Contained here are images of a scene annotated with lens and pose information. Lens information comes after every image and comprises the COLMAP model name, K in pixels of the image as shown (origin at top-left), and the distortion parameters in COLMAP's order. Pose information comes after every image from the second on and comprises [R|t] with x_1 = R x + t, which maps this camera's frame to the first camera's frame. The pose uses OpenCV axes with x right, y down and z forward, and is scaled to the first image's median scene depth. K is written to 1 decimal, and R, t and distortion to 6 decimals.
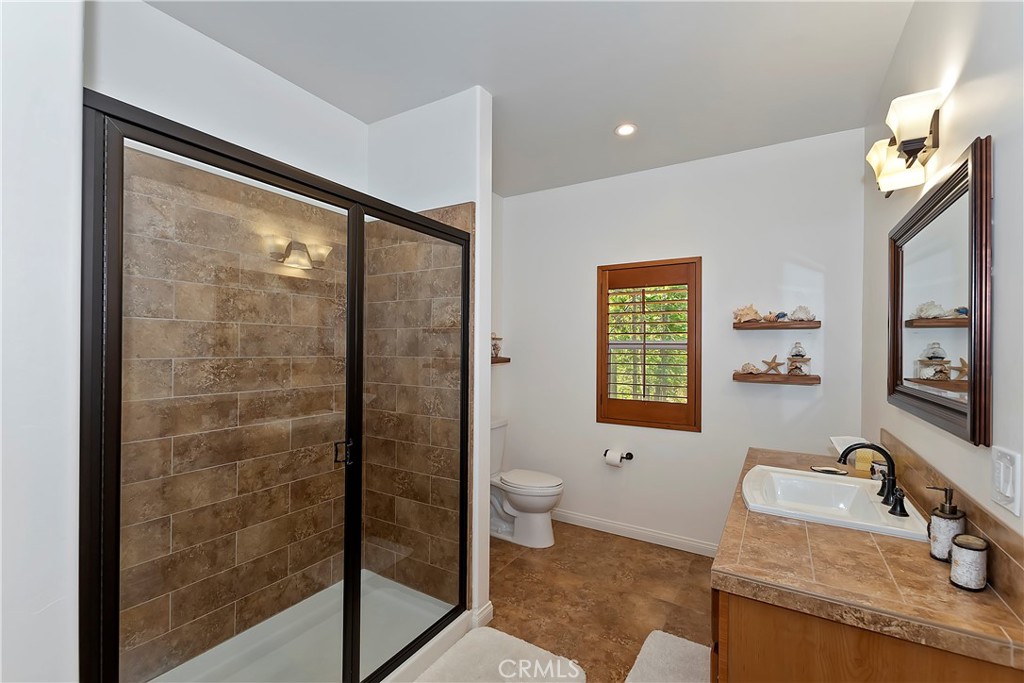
lens RADIAL K [[450.1, 0, 507.5], [0, 450.1, 343.3], [0, 0, 1]] dist [0.008380, -0.000123]
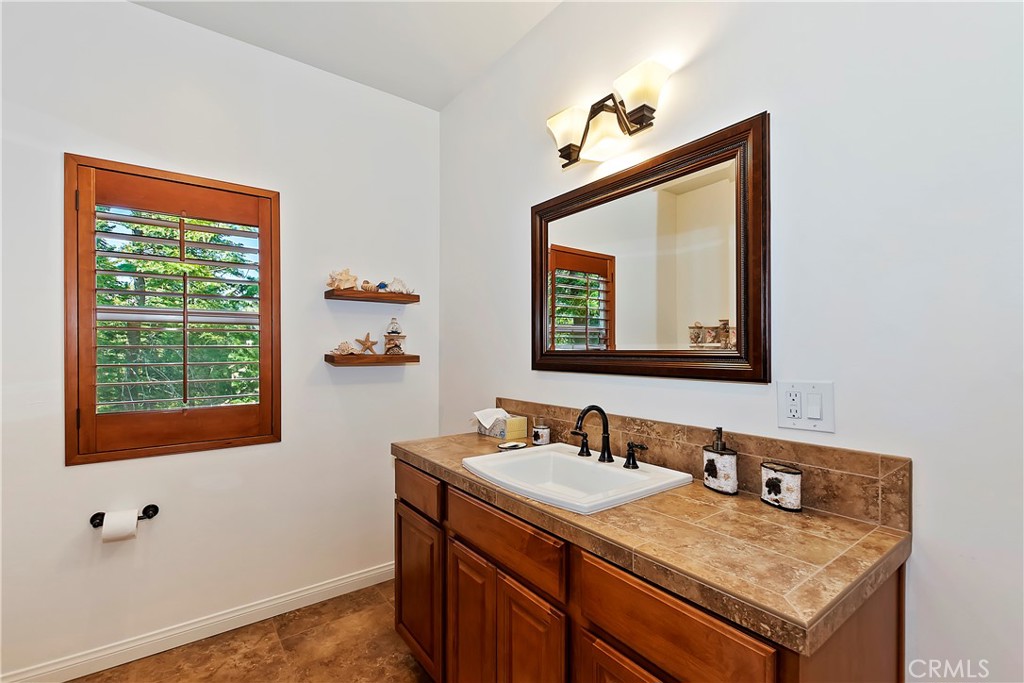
lens RADIAL K [[450.1, 0, 512.4], [0, 450.1, 346.8], [0, 0, 1]] dist [0.008380, -0.000123]
pose [[0.382780, -0.004793, 0.923827, -0.094780], [-0.001322, 0.999983, 0.005735, 0.048934], [-0.923839, -0.003416, 0.382767, 0.433436]]
